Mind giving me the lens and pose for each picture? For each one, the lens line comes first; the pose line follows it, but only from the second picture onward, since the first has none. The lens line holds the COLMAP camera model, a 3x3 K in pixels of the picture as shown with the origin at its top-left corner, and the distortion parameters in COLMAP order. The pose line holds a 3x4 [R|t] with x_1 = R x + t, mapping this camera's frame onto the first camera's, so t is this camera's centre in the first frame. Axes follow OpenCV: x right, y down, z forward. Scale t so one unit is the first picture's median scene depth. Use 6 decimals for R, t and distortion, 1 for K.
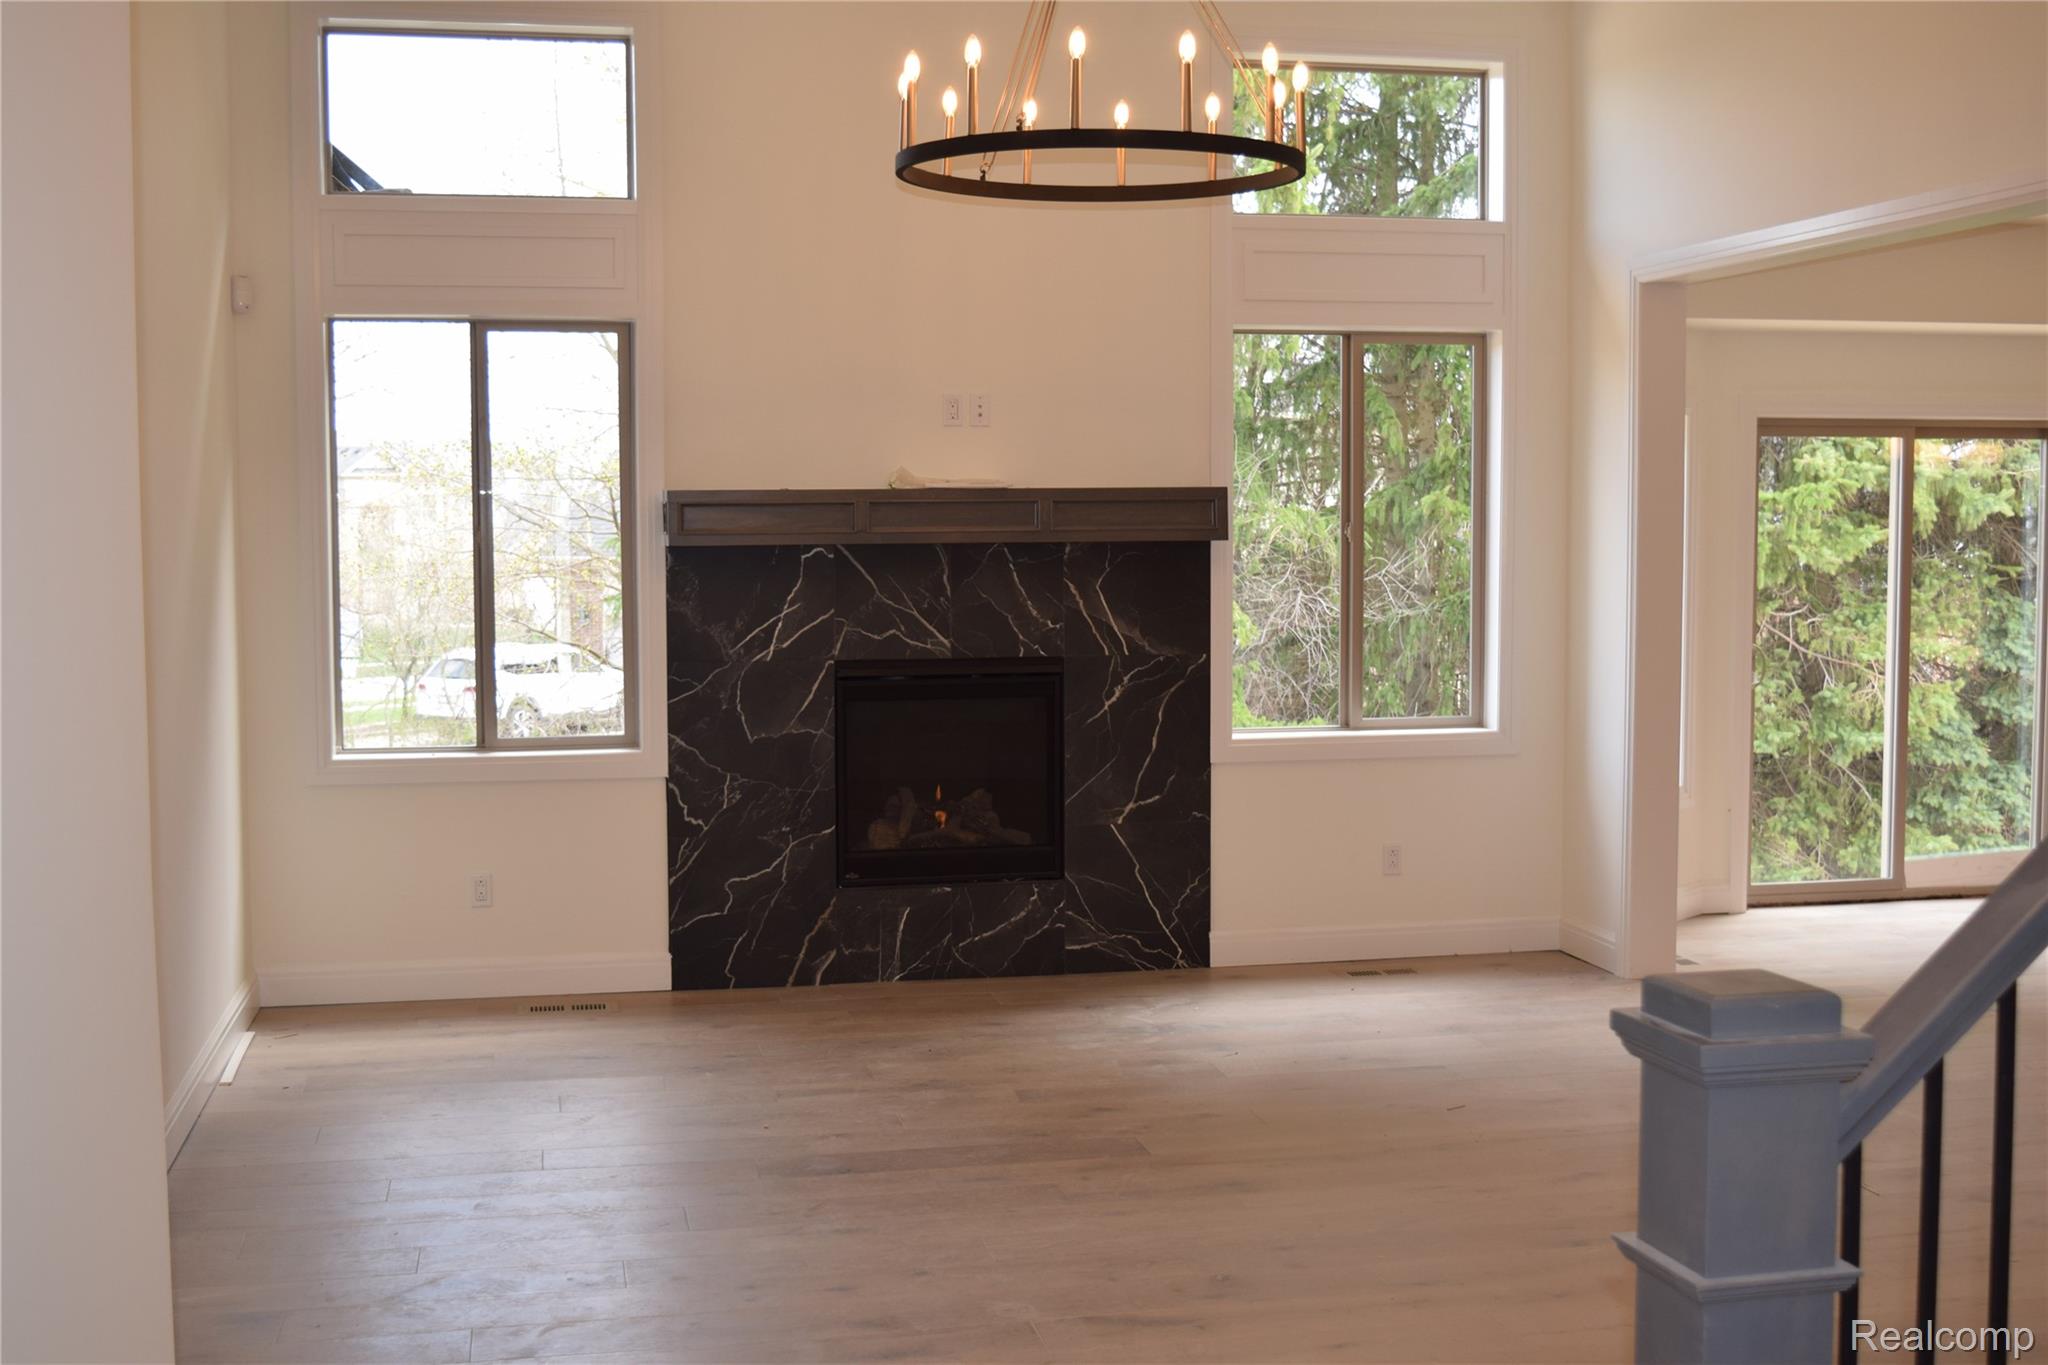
lens RADIAL K [[2363.3, 0, 1036.0], [0, 2363.3, 677.6], [0, 0, 1]] dist [-0.052911, 0.000000]
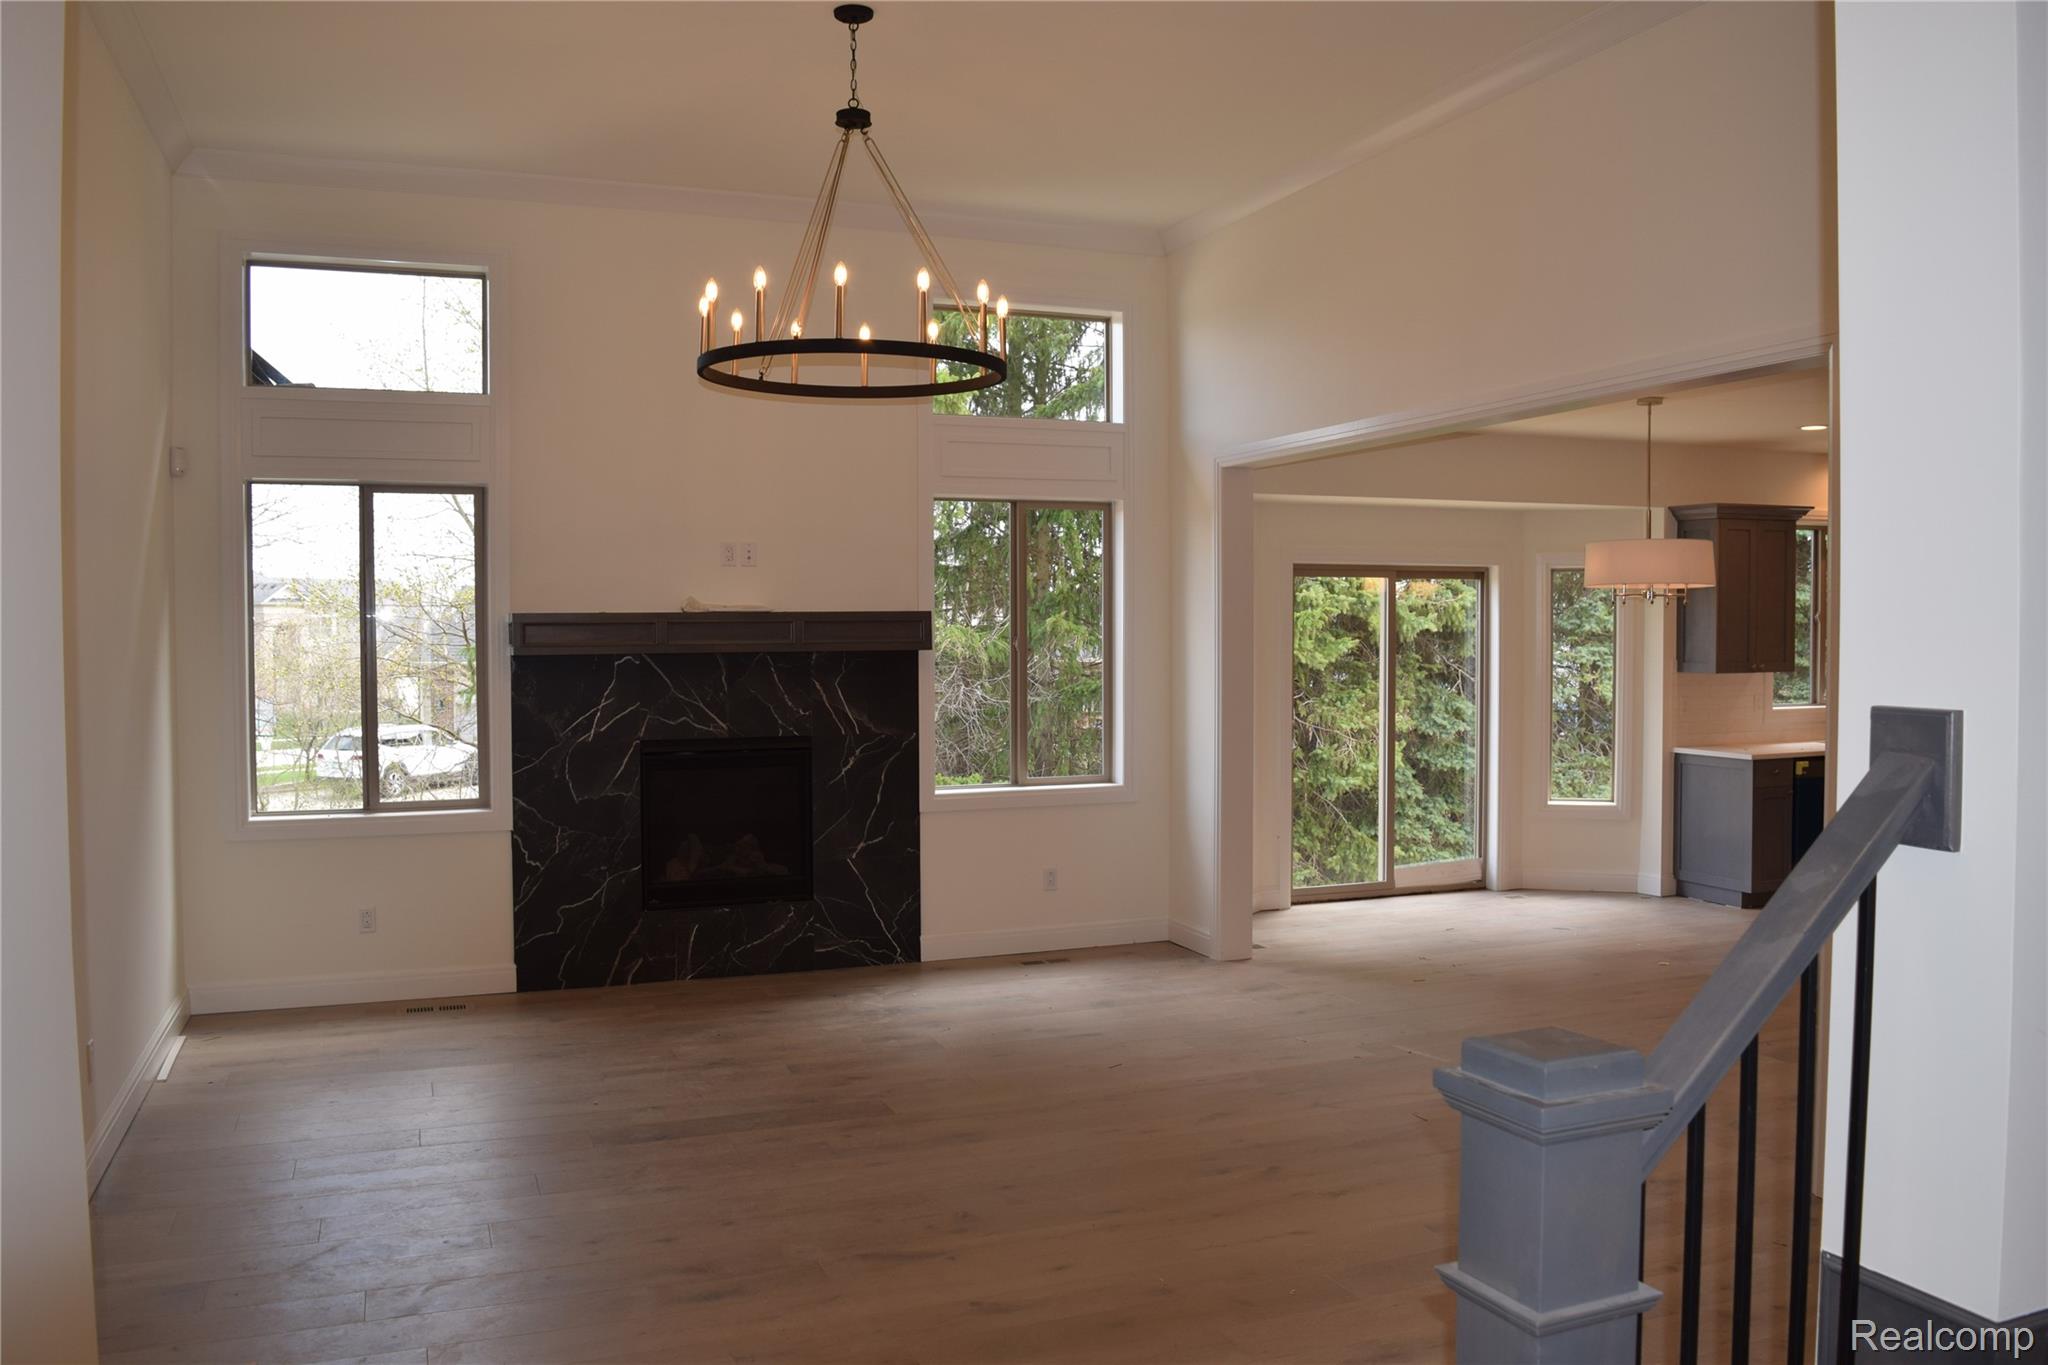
lens RADIAL K [[1614.2, 0, 1035.4], [0, 1614.2, 681.1], [0, 0, 1]] dist [-0.097472, 0.027072]
pose [[0.985717, -0.005435, 0.168321, -0.017690], [0.011837, 0.999243, -0.037050, -0.004568], [-0.167992, 0.038513, 0.985036, 0.068518]]
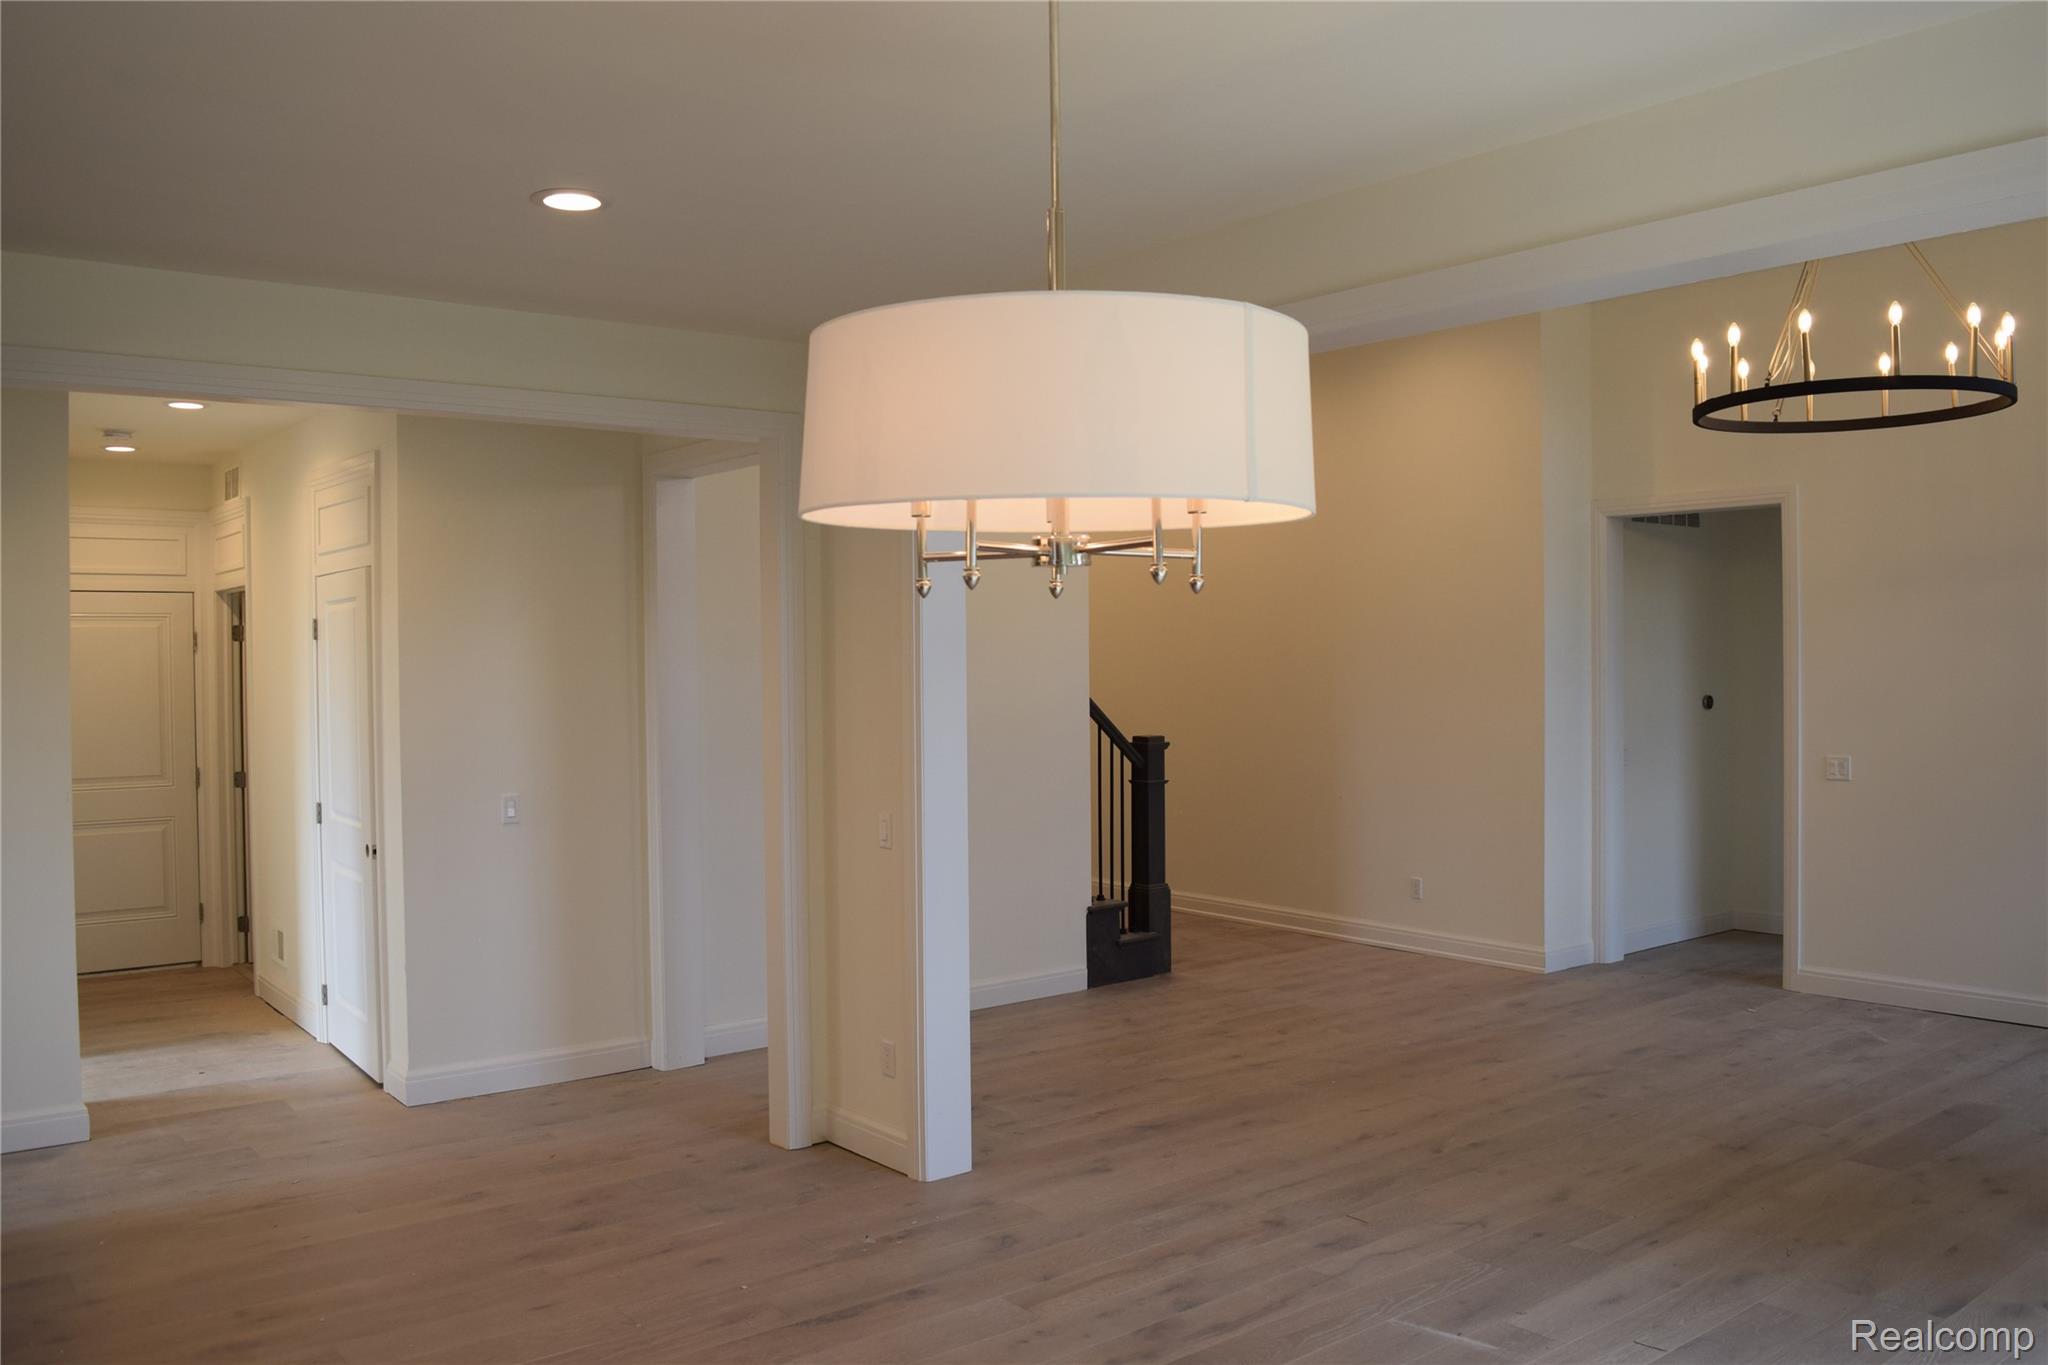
lens RADIAL K [[1614.2, 0, 1029.3], [0, 1614.2, 678.9], [0, 0, 1]] dist [-0.097472, 0.027072]
pose [[-0.896007, 0.017897, -0.443679, 0.611075], [-0.019494, 0.996639, 0.079571, -0.087507], [0.443611, 0.079946, -0.892646, 1.148696]]
